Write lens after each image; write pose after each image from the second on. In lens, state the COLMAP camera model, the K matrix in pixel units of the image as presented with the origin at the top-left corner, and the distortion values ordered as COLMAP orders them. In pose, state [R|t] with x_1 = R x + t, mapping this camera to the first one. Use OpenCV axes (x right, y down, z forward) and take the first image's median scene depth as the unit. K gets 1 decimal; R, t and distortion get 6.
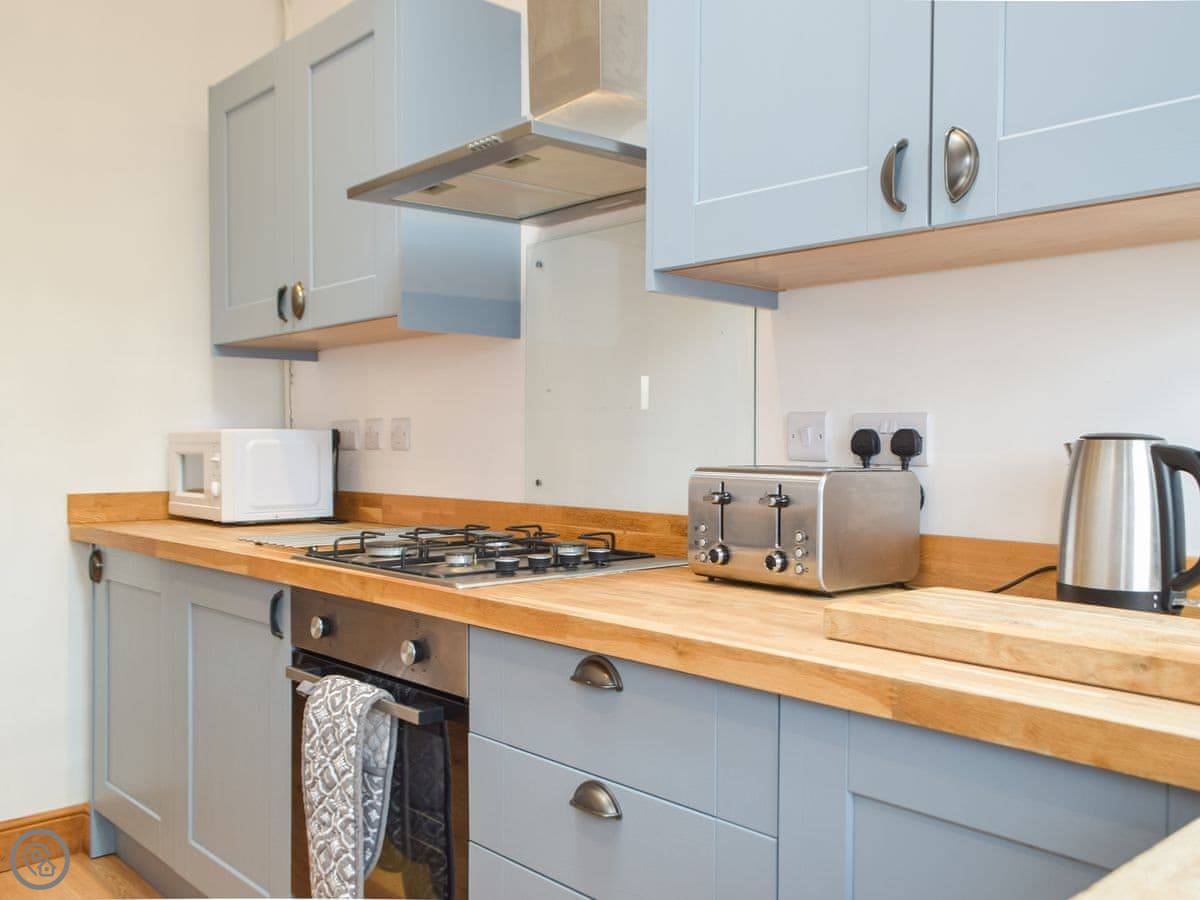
lens RADIAL K [[1090.1, 0, 609.2], [0, 1090.1, 444.1], [0, 0, 1]] dist [0.054951, 0.000000]
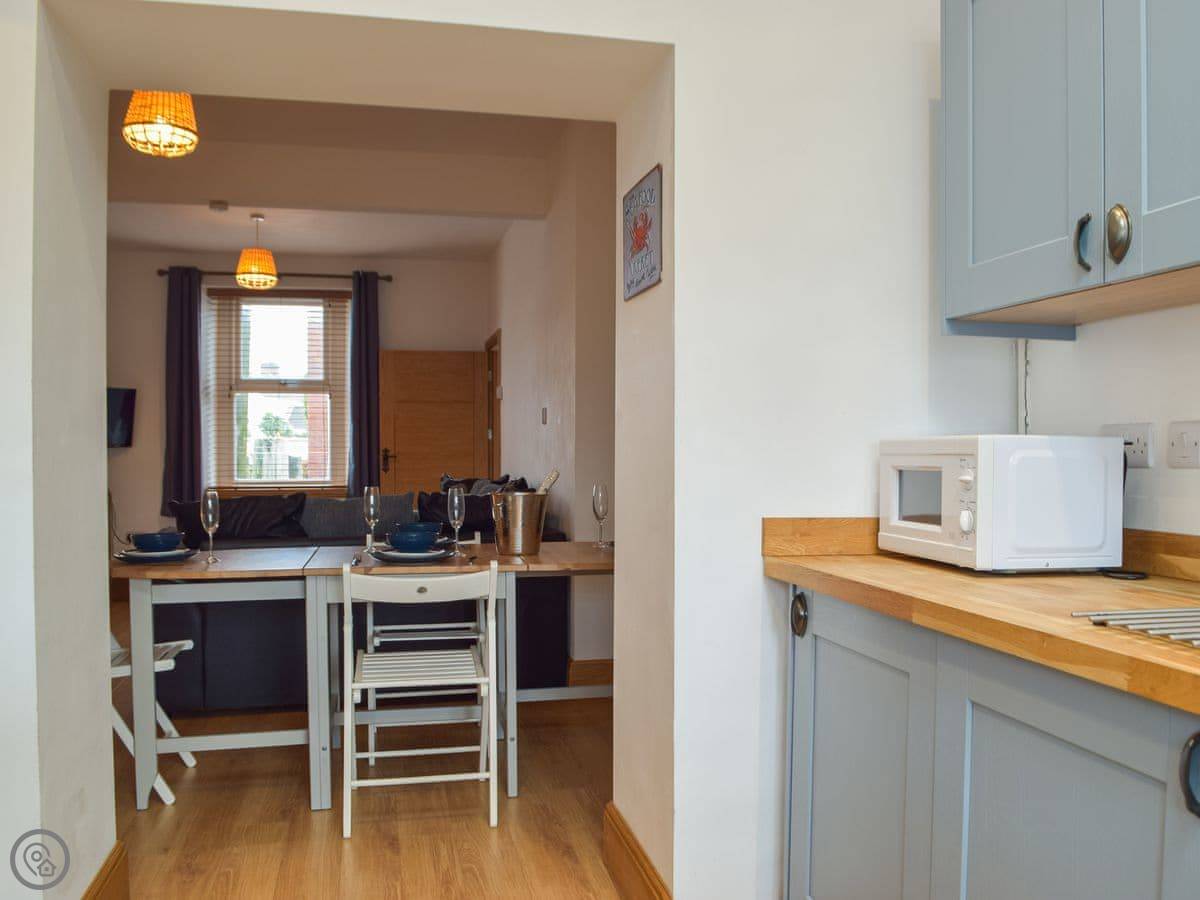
lens RADIAL K [[1090.1, 0, 593.9], [0, 1090.1, 454.1], [0, 0, 1]] dist [0.054951, 0.000000]
pose [[0.868690, 0.013389, -0.495176, -0.215883], [-0.013858, 0.999900, 0.002725, -0.000173], [0.495163, 0.004495, 0.868789, 0.275191]]
